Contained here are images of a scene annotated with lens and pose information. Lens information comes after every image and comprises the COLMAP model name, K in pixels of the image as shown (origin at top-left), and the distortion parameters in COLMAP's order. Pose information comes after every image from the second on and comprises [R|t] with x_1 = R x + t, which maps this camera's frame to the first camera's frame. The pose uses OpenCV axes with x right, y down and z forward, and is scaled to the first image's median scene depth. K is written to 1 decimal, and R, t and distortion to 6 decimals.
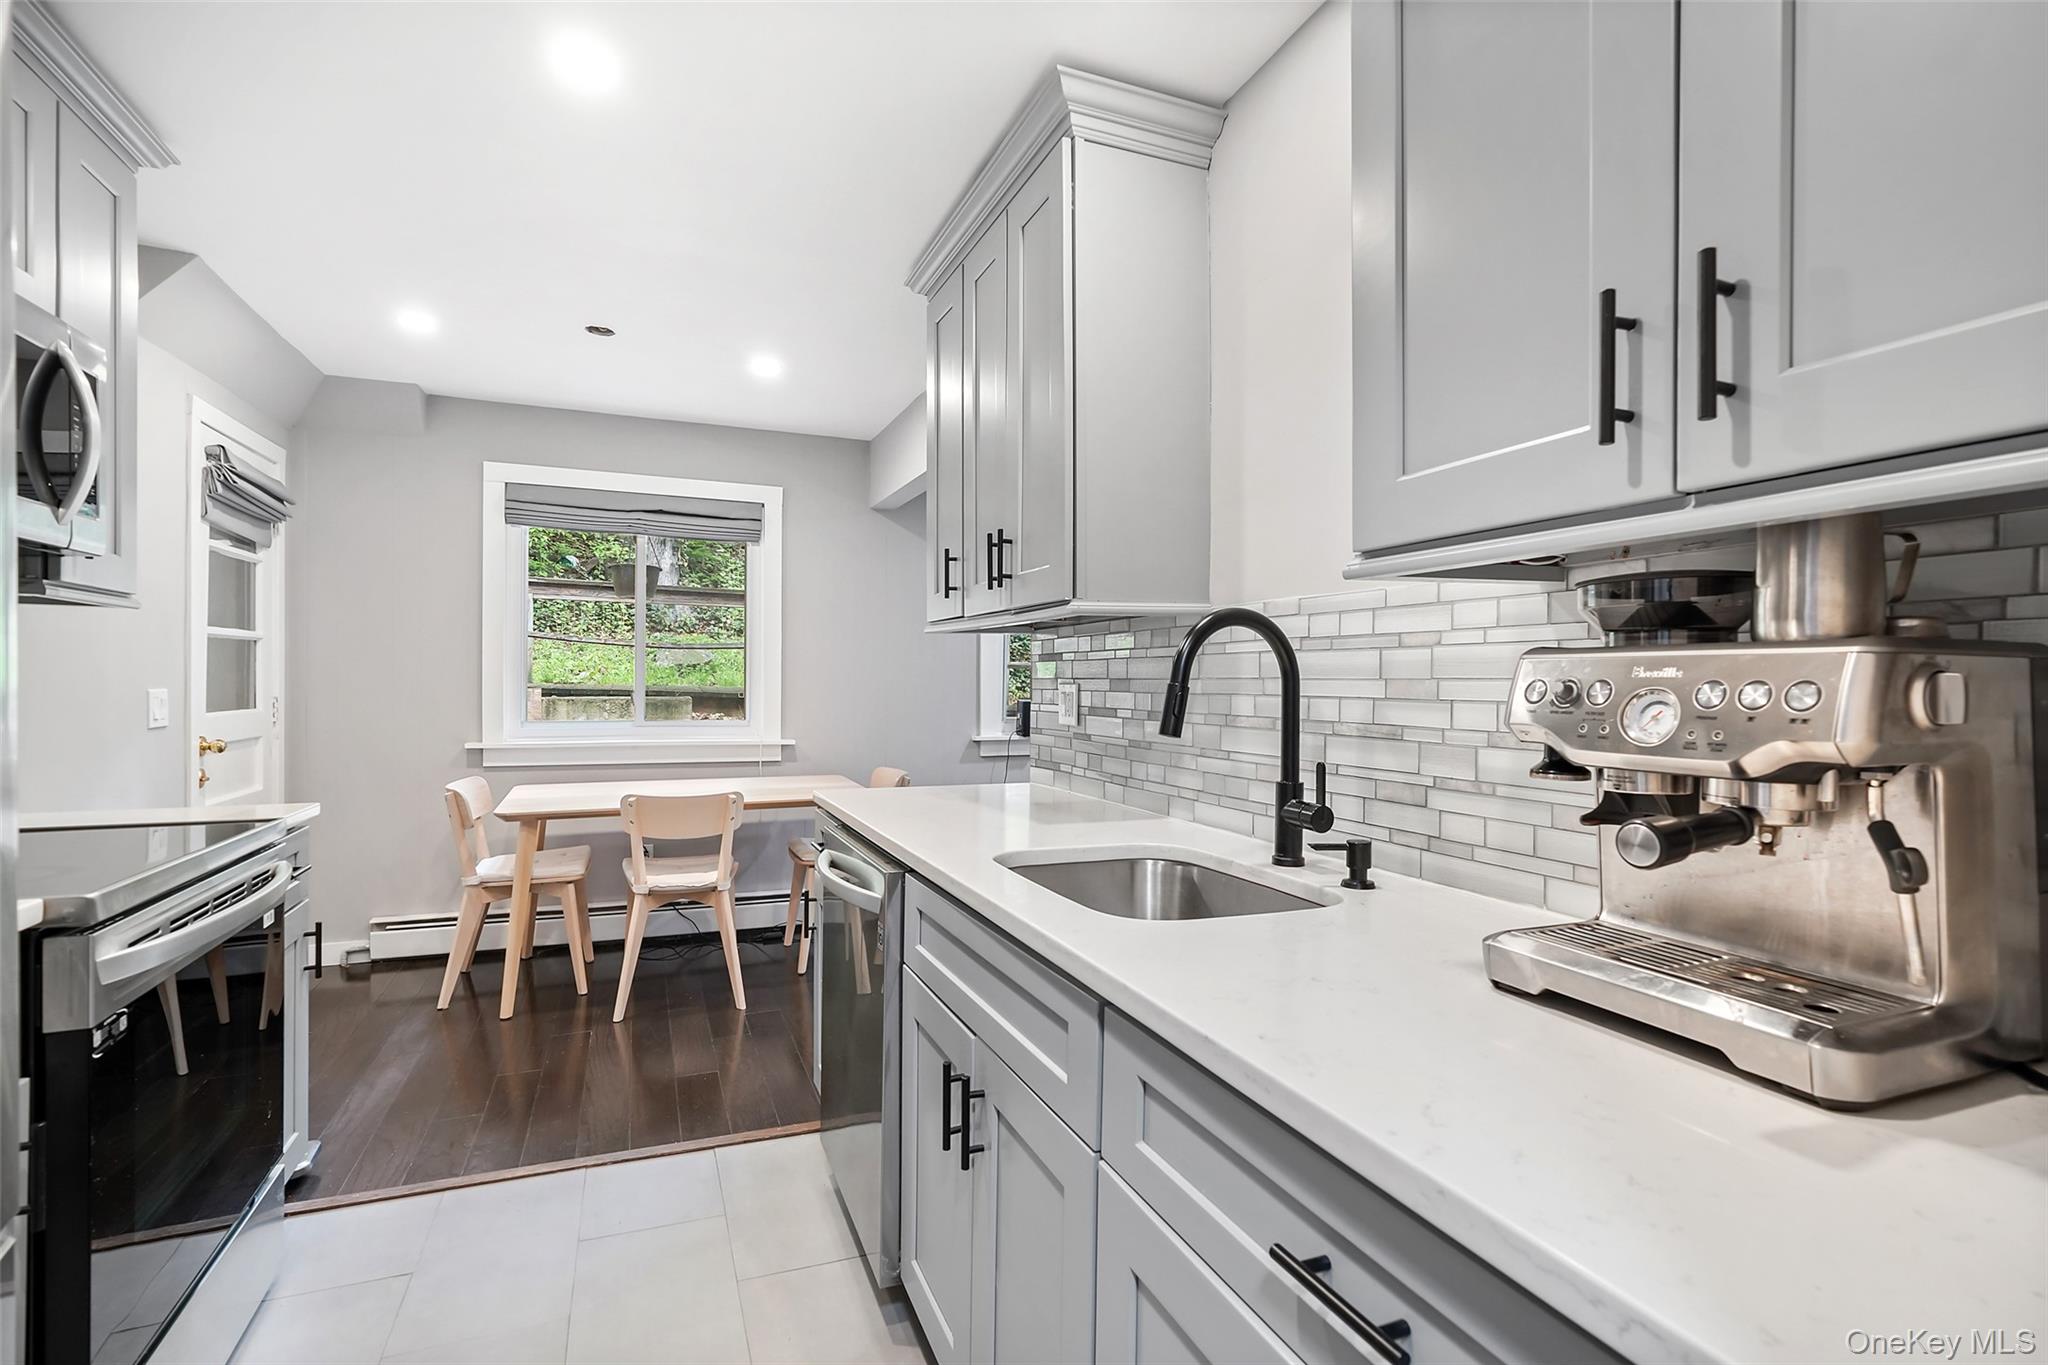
lens RADIAL K [[955.0, 0, 1024.0], [0, 955.0, 682.5], [0, 0, 1]] dist [-0.005356, -0.000395]
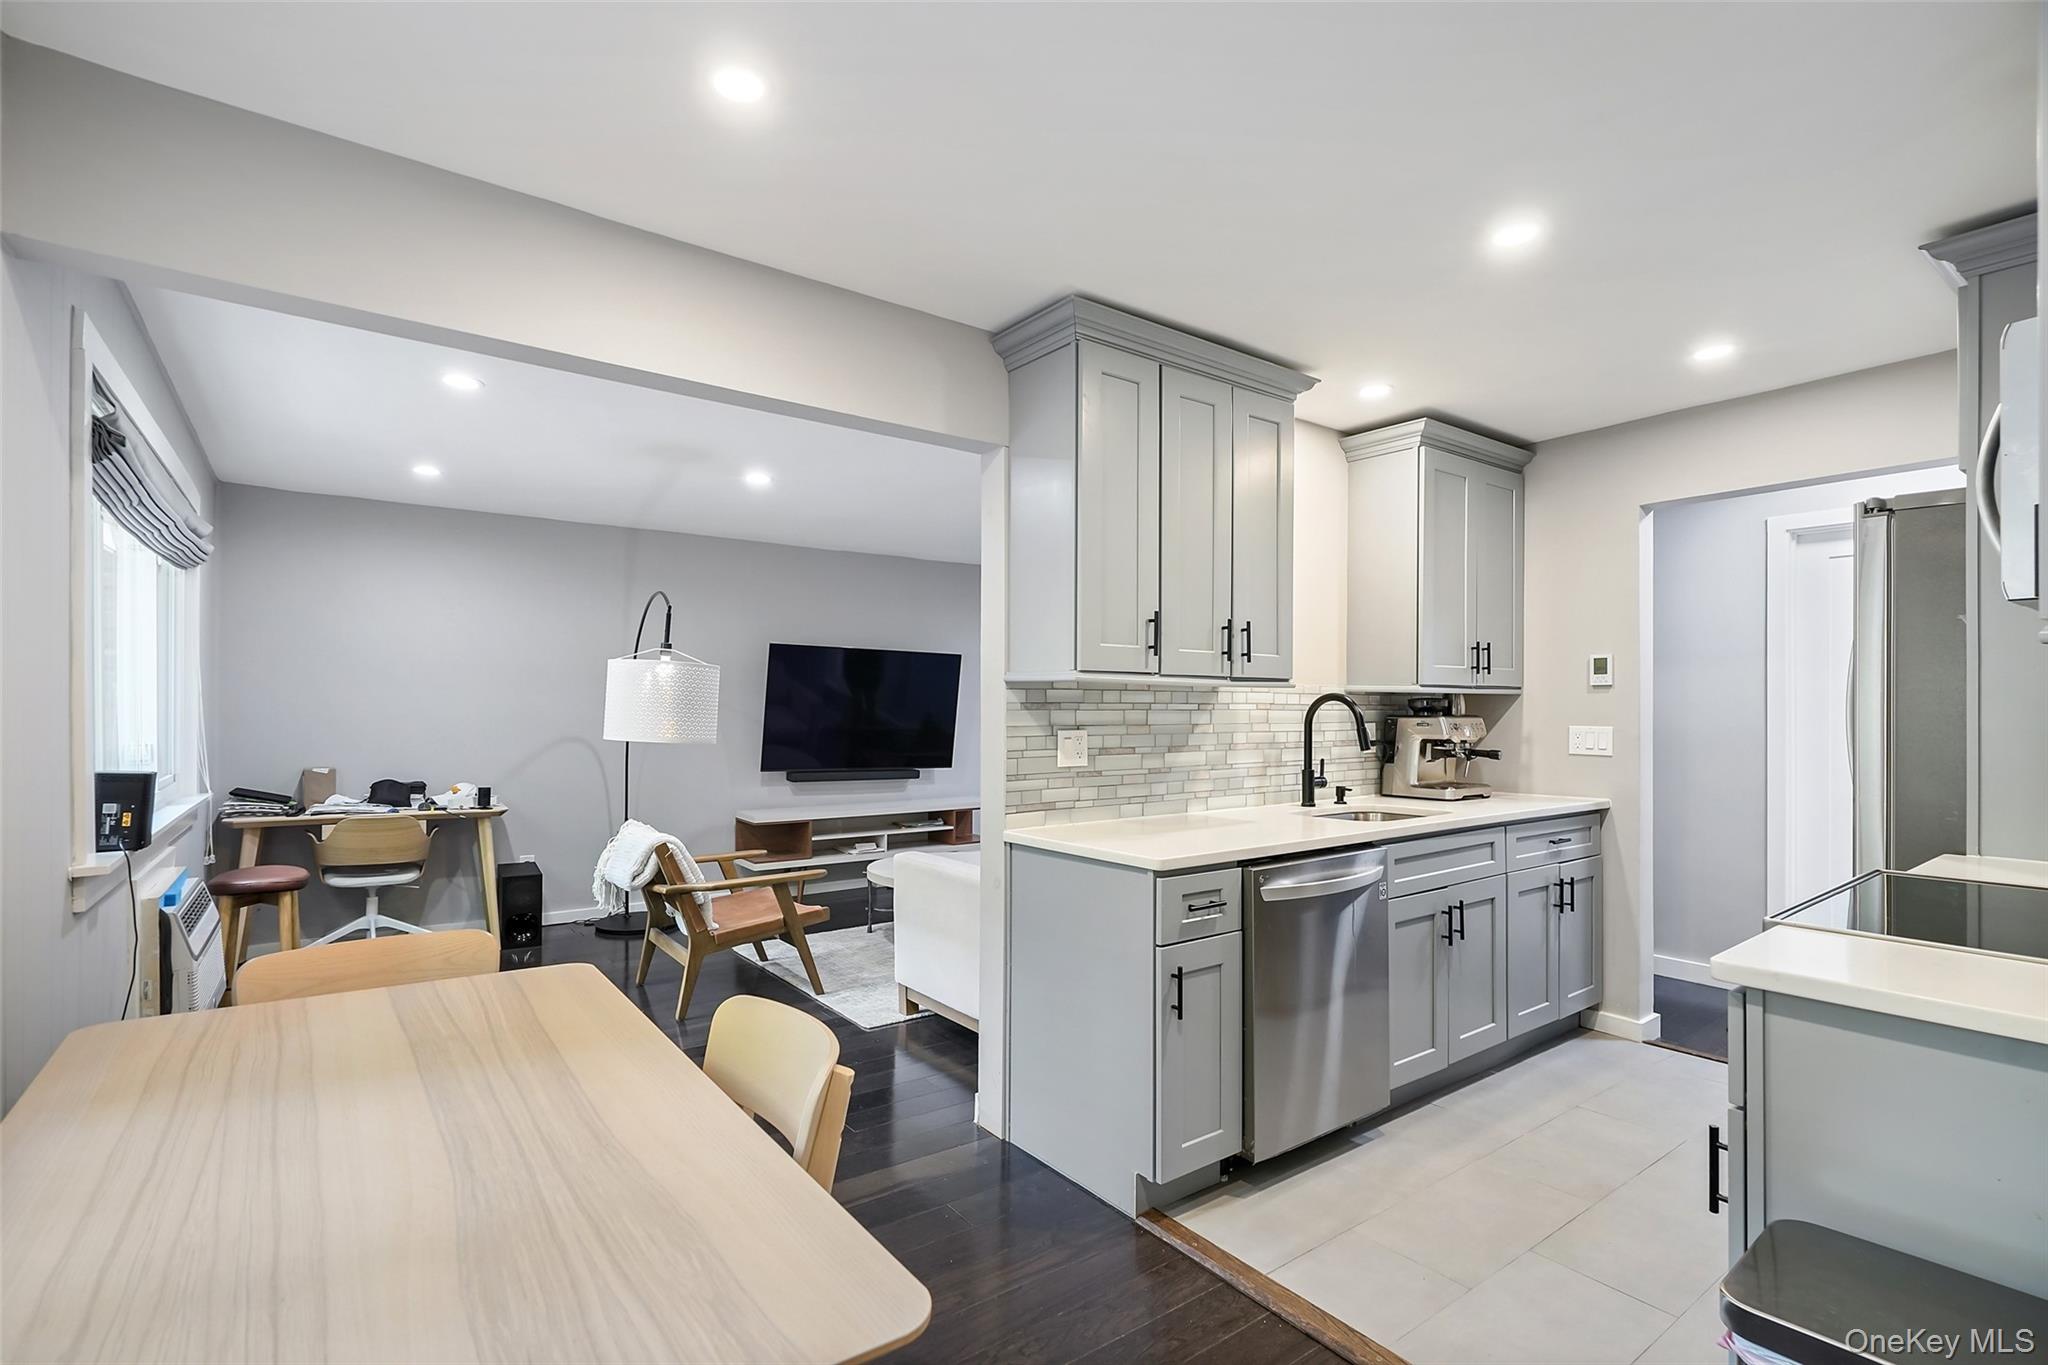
lens RADIAL K [[933.2, 0, 1011.1], [0, 933.2, 690.7], [0, 0, 1]] dist [-0.002349, -0.000085]
pose [[-0.242242, 0.018855, 0.970033, -1.372101], [0.002022, 0.999819, -0.018929, -0.033025], [-0.970214, -0.002624, -0.242236, 1.799708]]
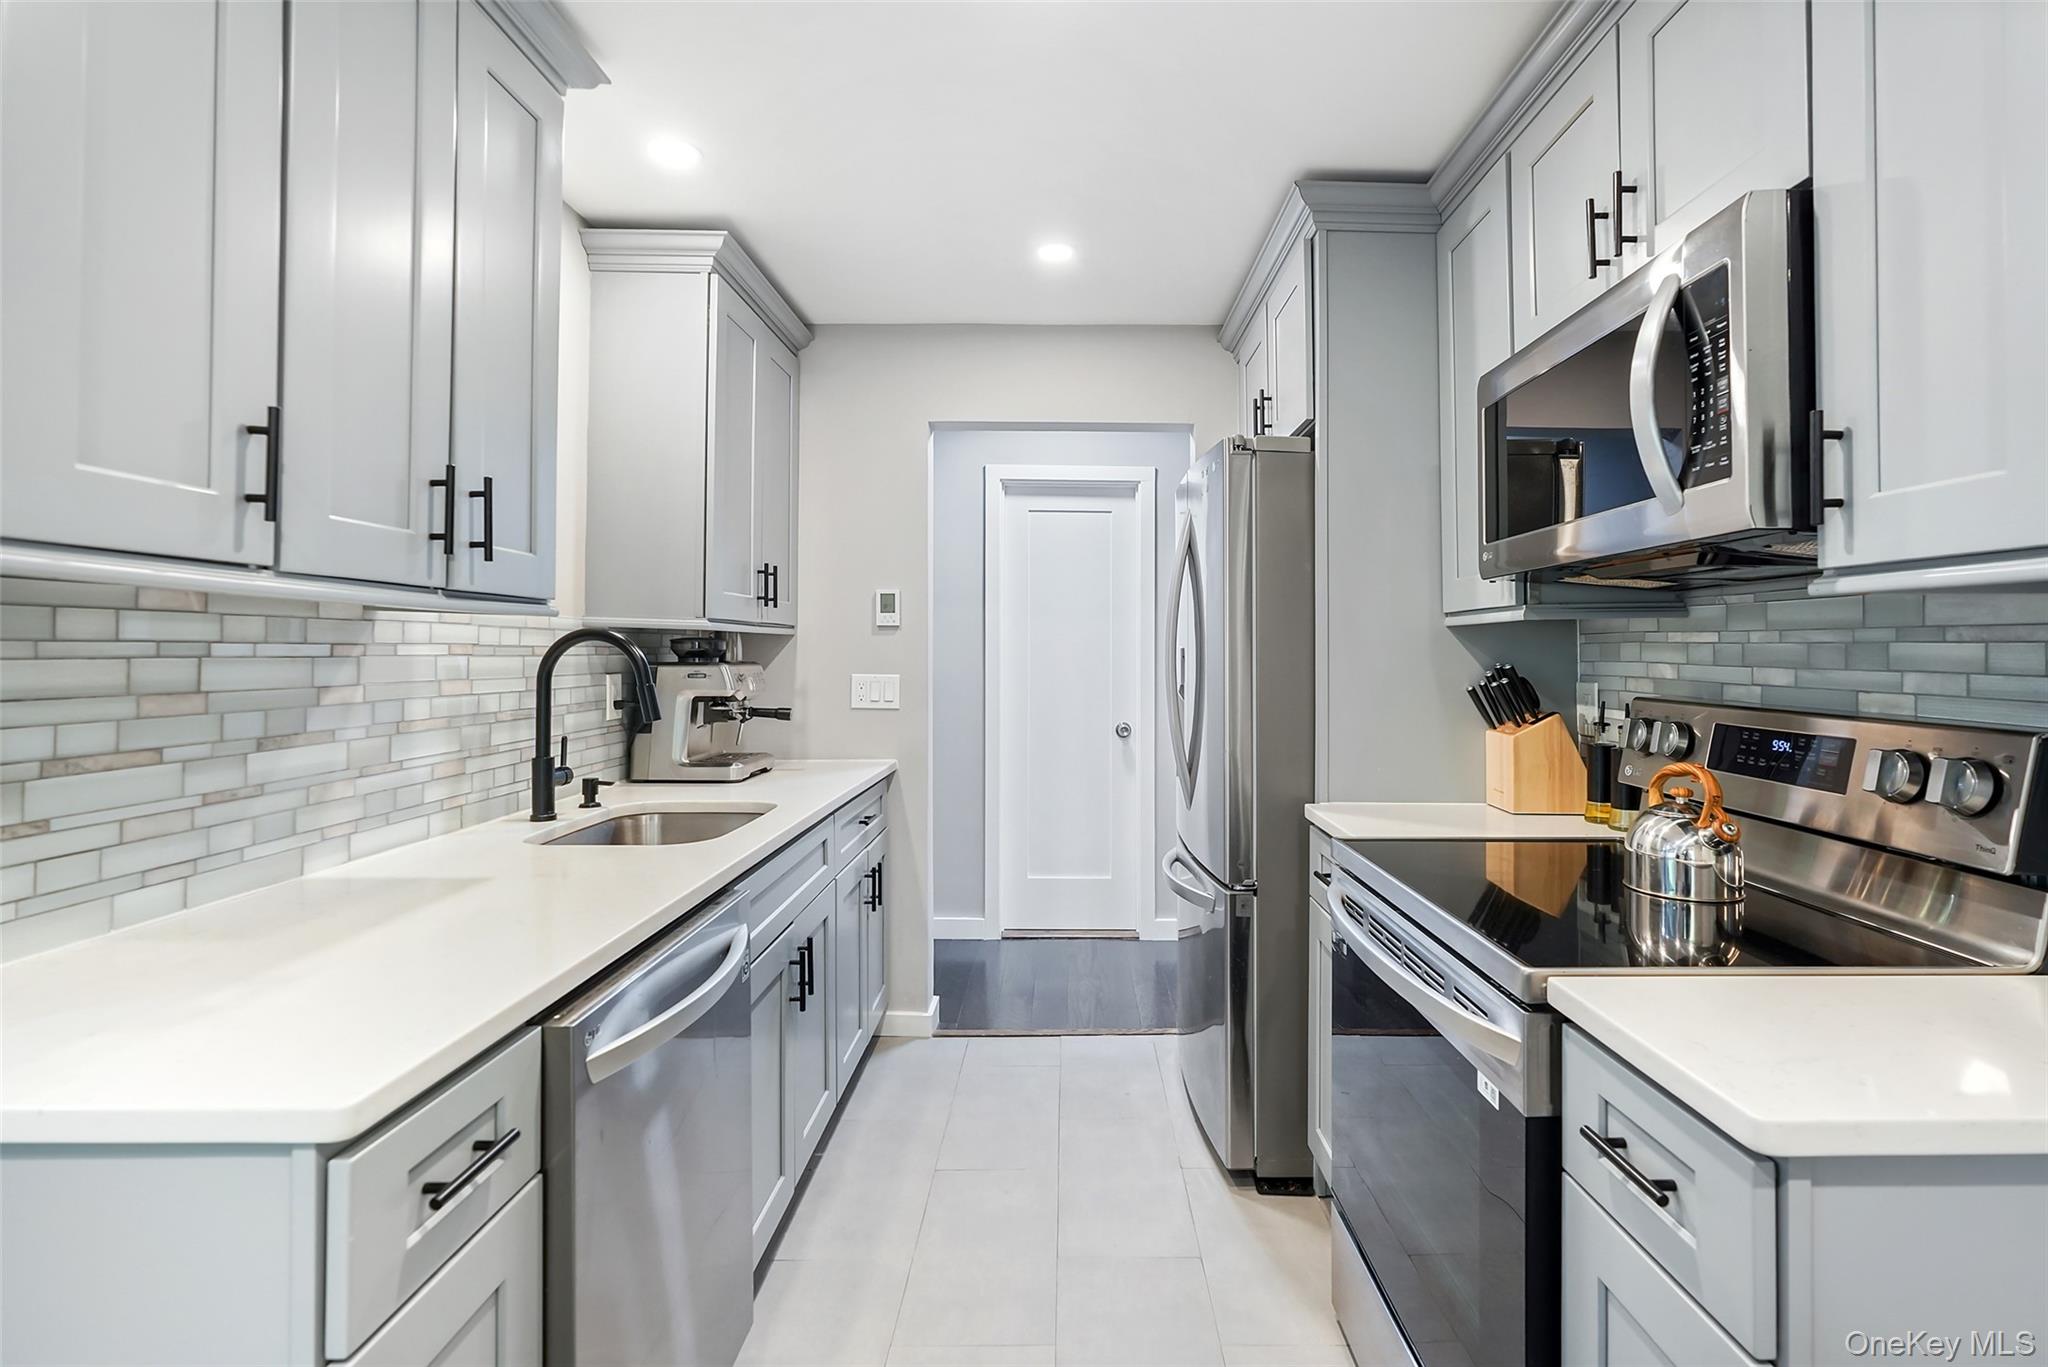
lens RADIAL K [[966.0, 0, 1077.3], [0, 966.0, 642.8], [0, 0, 1]] dist [-0.003629, -0.000335]
pose [[-0.931392, 0.000628, 0.364017, -0.728064], [-0.002065, 0.999973, -0.007011, -0.036900], [-0.364012, -0.007282, -0.931366, 1.607543]]
